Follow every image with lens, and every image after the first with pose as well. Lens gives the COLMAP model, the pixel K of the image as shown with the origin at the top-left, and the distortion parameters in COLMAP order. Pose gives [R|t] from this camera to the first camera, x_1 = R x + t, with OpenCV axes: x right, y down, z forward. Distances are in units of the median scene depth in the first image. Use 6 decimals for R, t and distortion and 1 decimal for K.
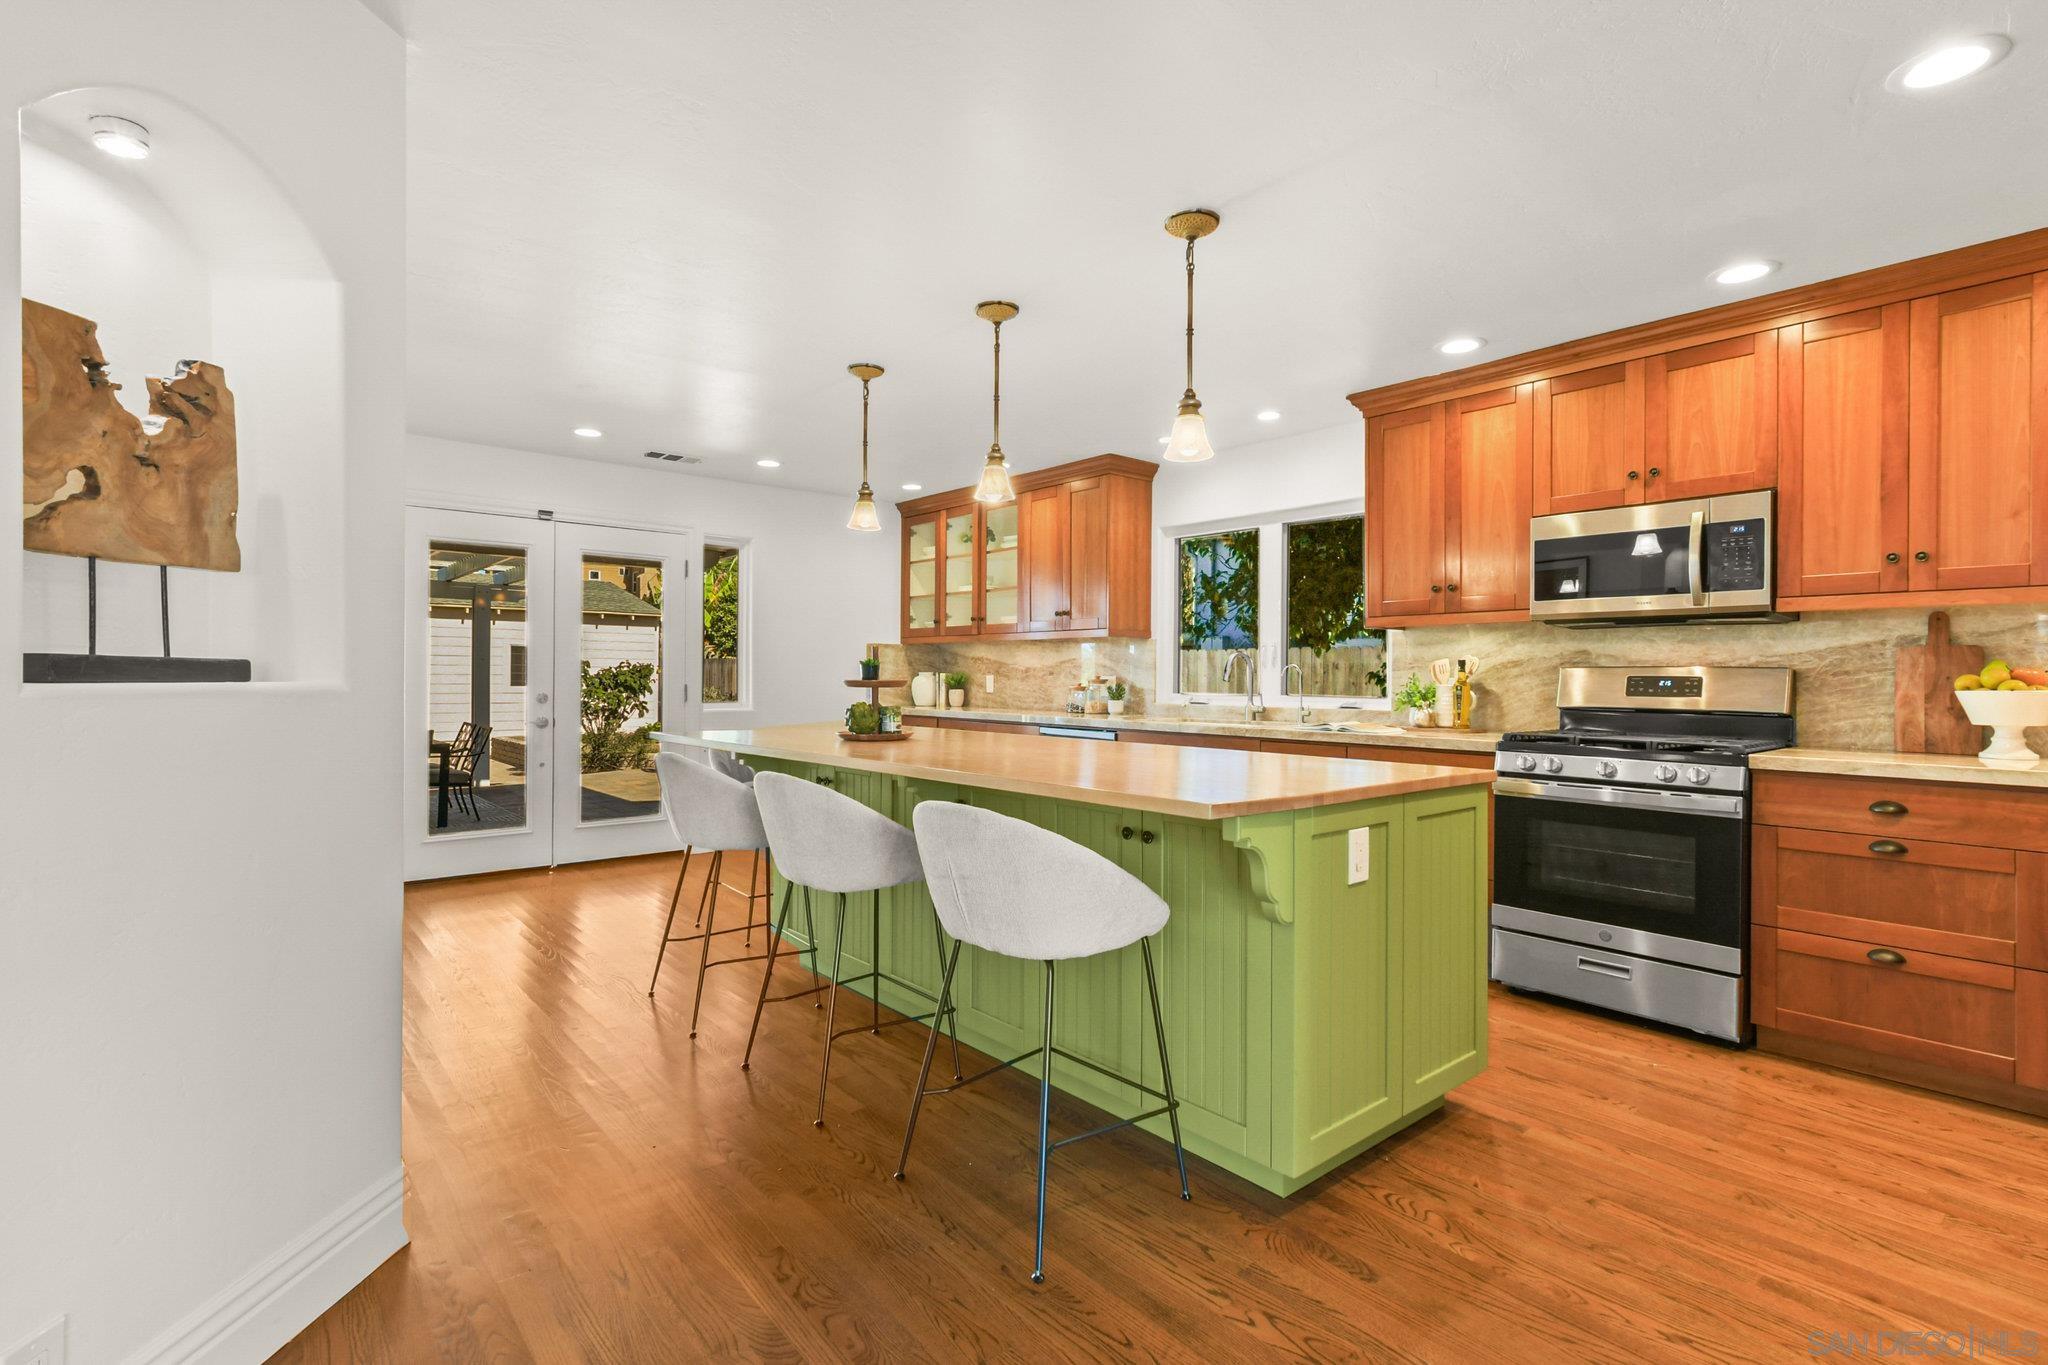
lens RADIAL K [[932.0, 0, 1023.7], [0, 932.0, 675.1], [0, 0, 1]] dist [0.005702, -0.002608]
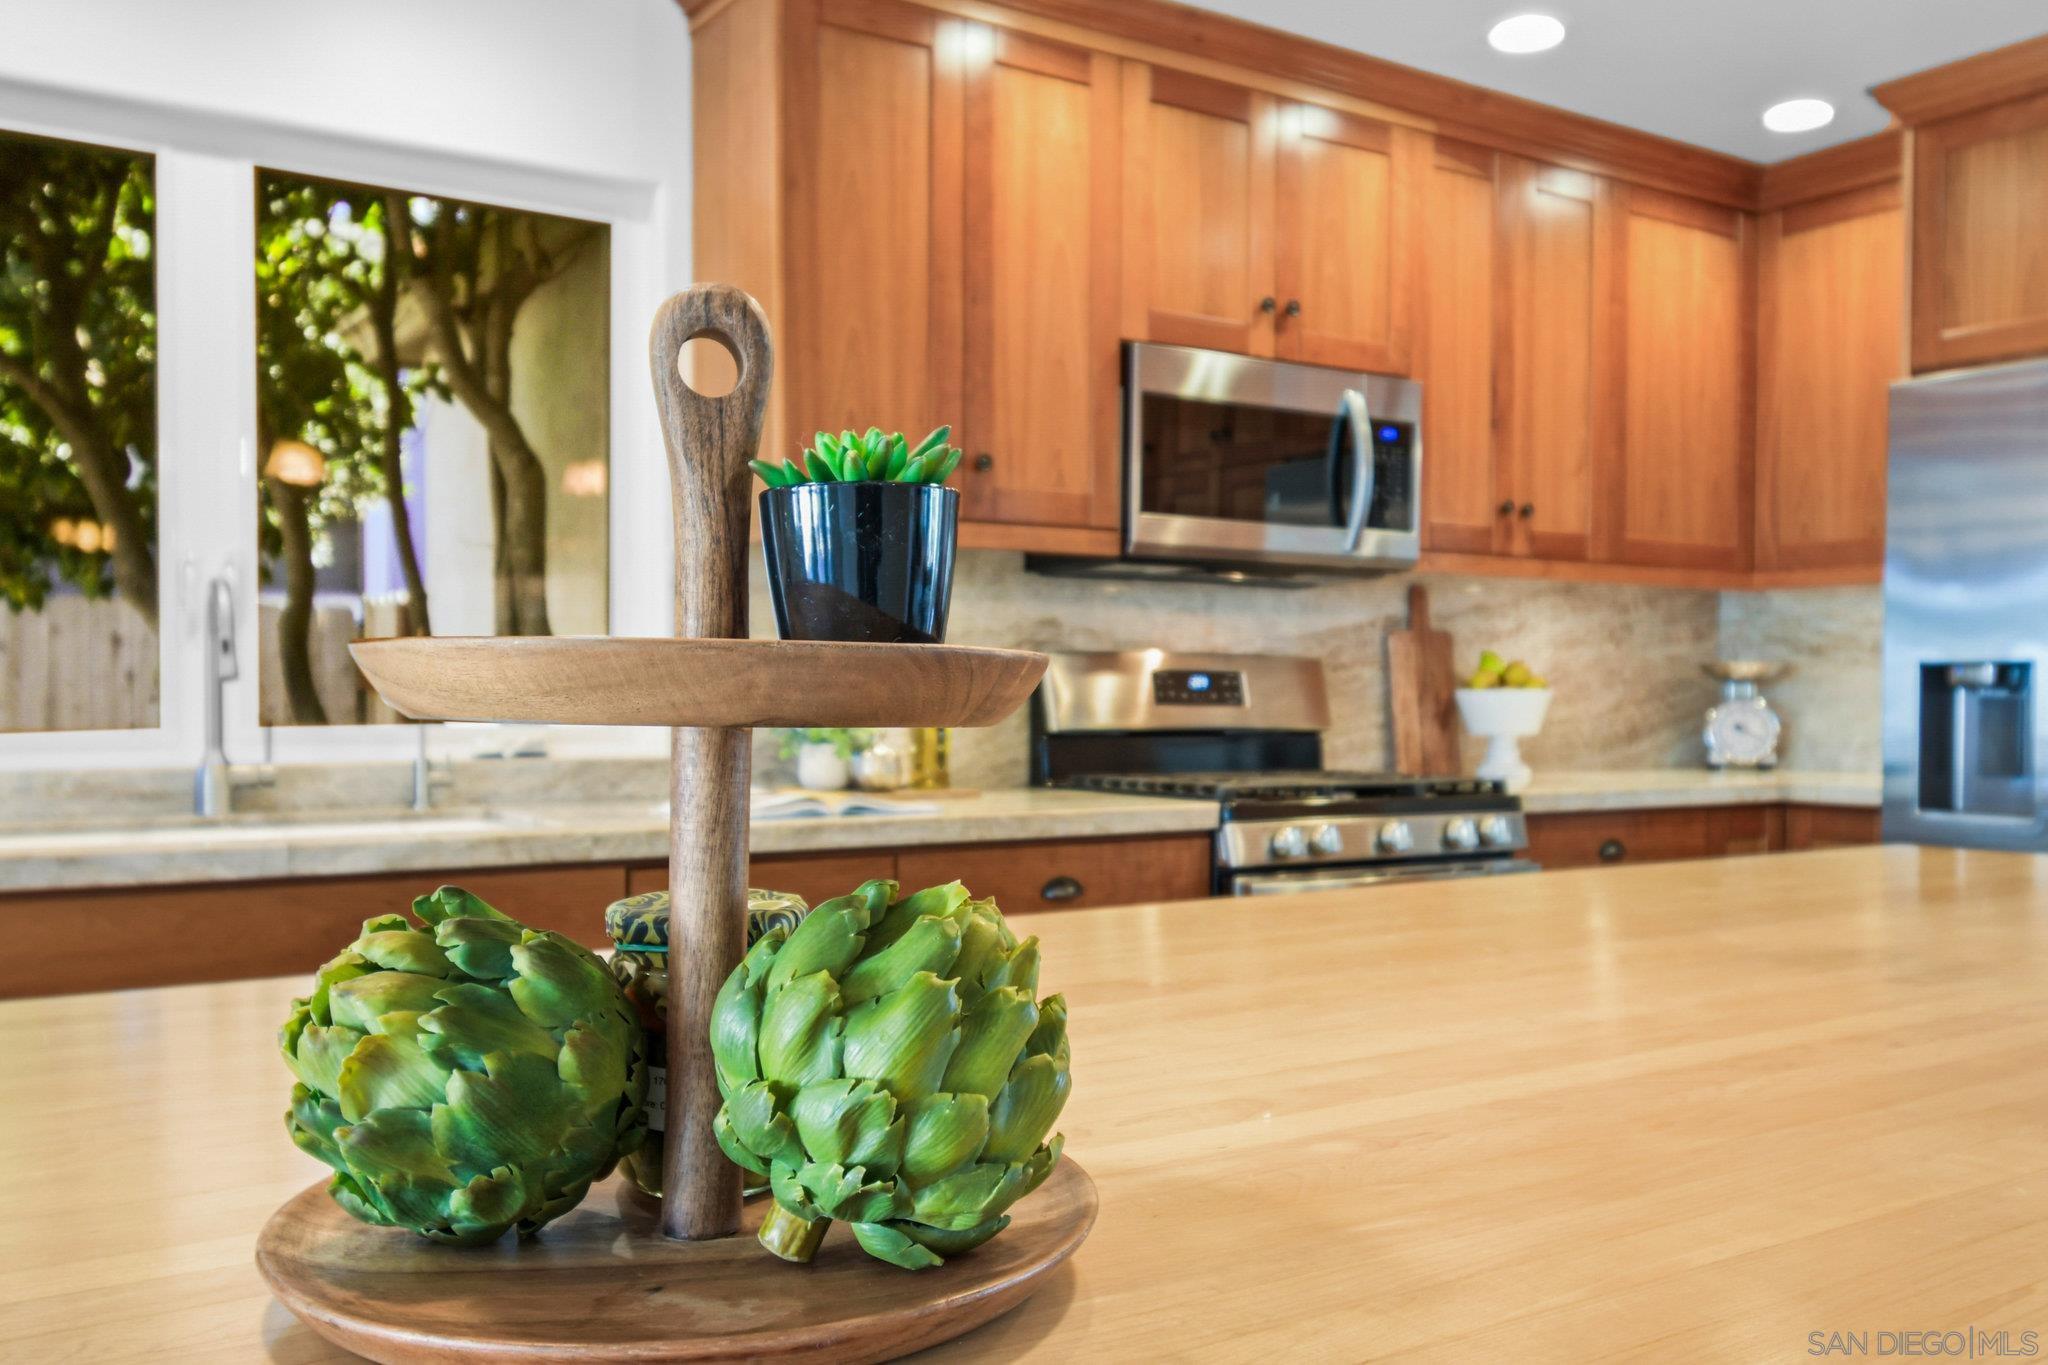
lens RADIAL K [[1696.9, 0, 1024.9], [0, 1696.9, 691.5], [0, 0, 1]] dist [0.017708, 0.002296]
pose [[0.138496, -0.007401, 0.990335, -0.254000], [-0.003770, 0.999961, 0.008000, 0.004525], [-0.990356, -0.004842, 0.138463, 0.702228]]
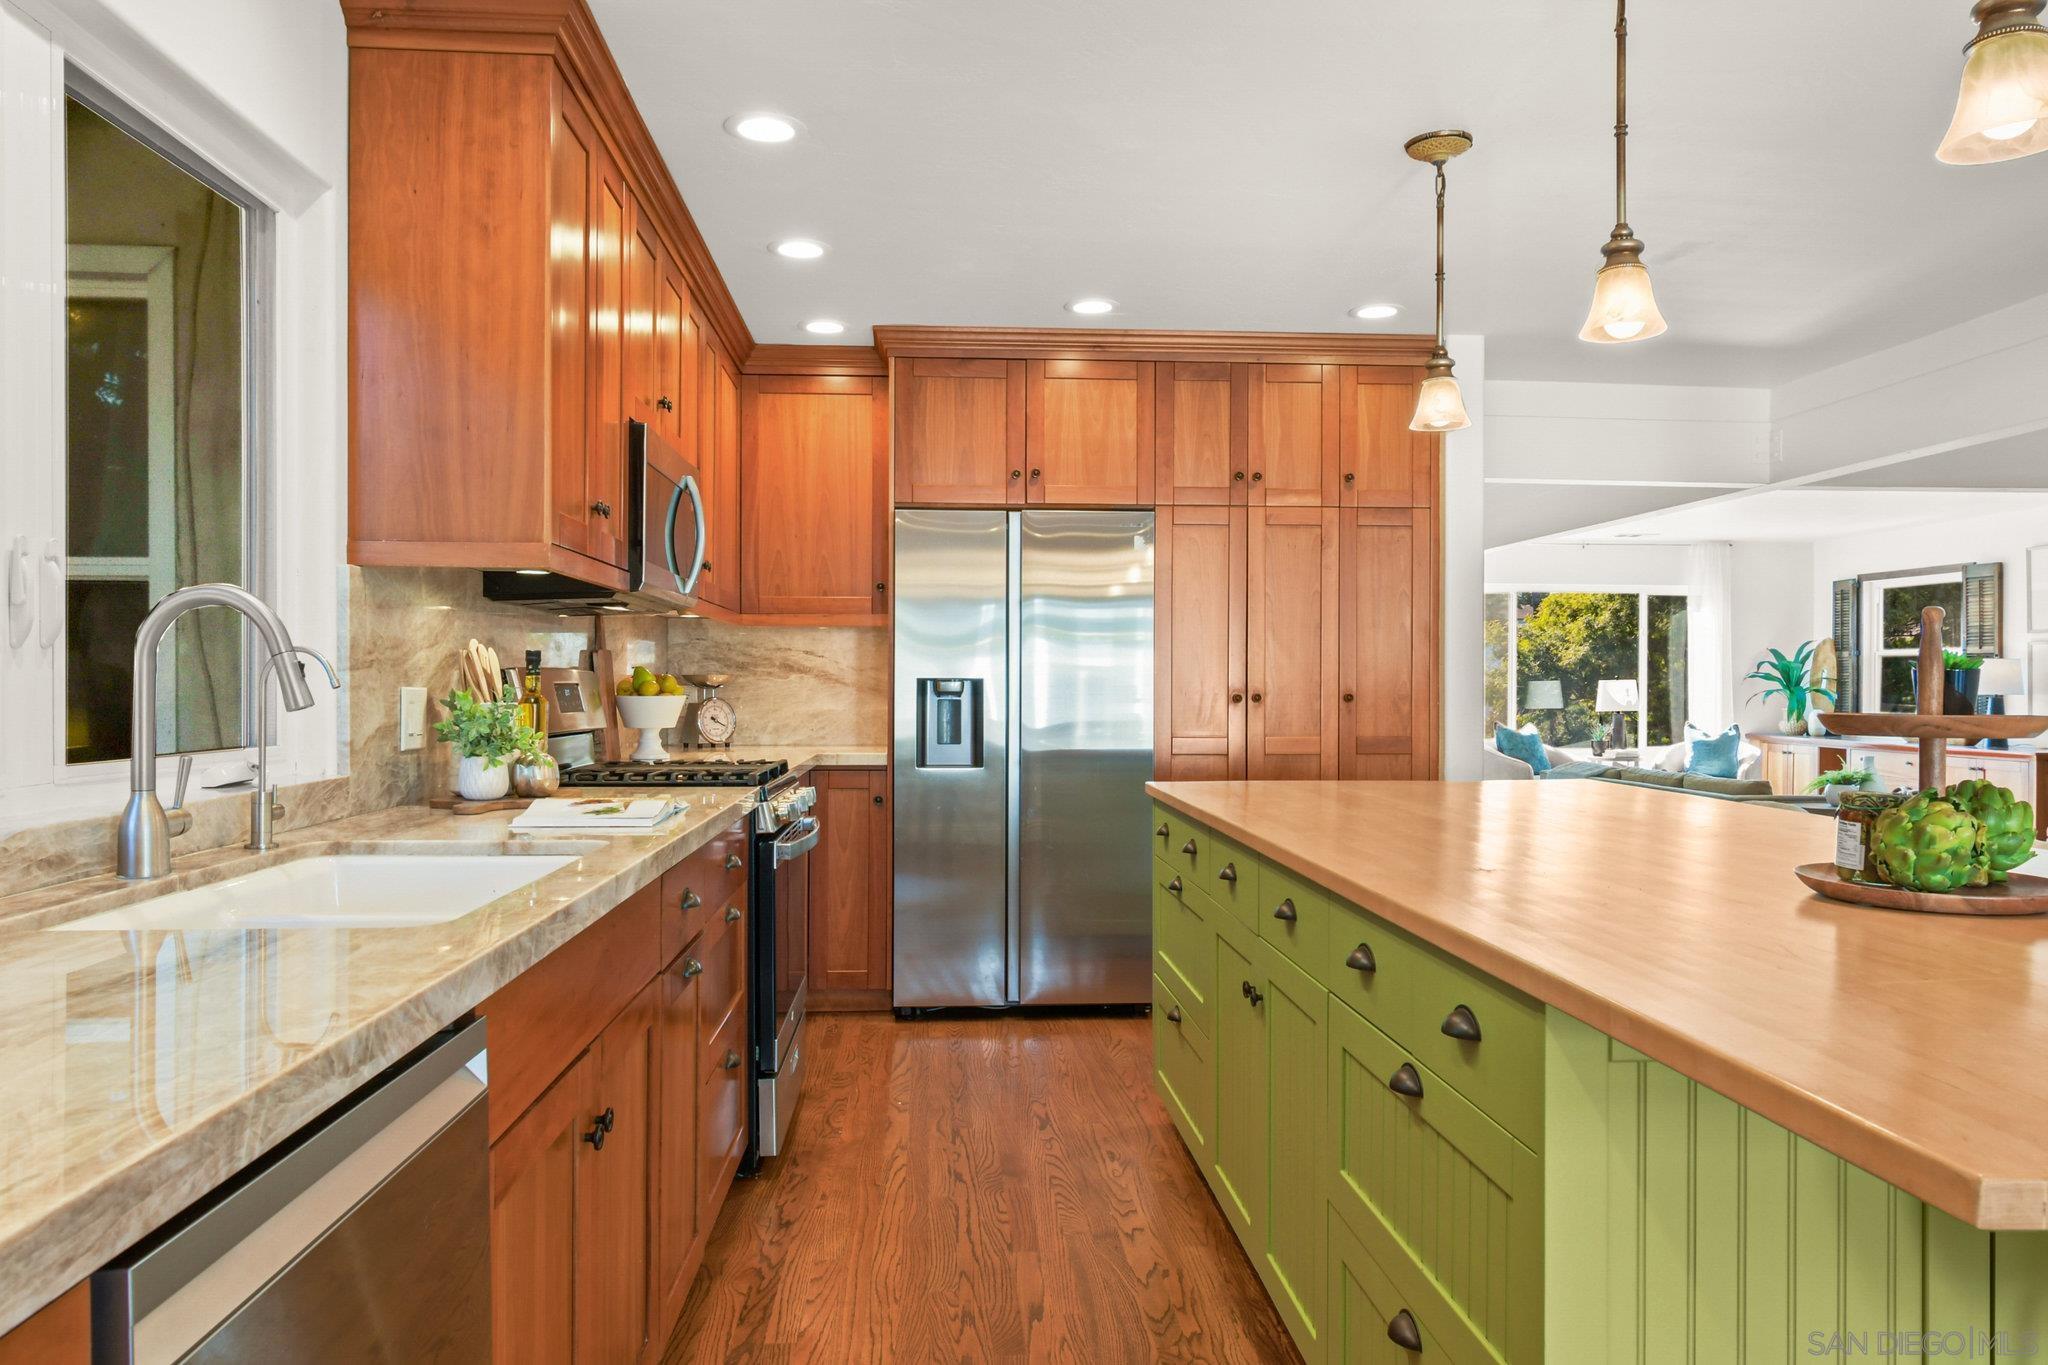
lens RADIAL K [[1426.8, 0, 1021.3], [0, 1426.8, 683.5], [0, 0, 1]] dist [-0.013336, -0.000500]
pose [[-0.799471, -0.011170, 0.600600, -0.159330], [-0.011073, 0.999931, 0.003858, -0.004489], [-0.600602, -0.003566, -0.799540, 1.172276]]
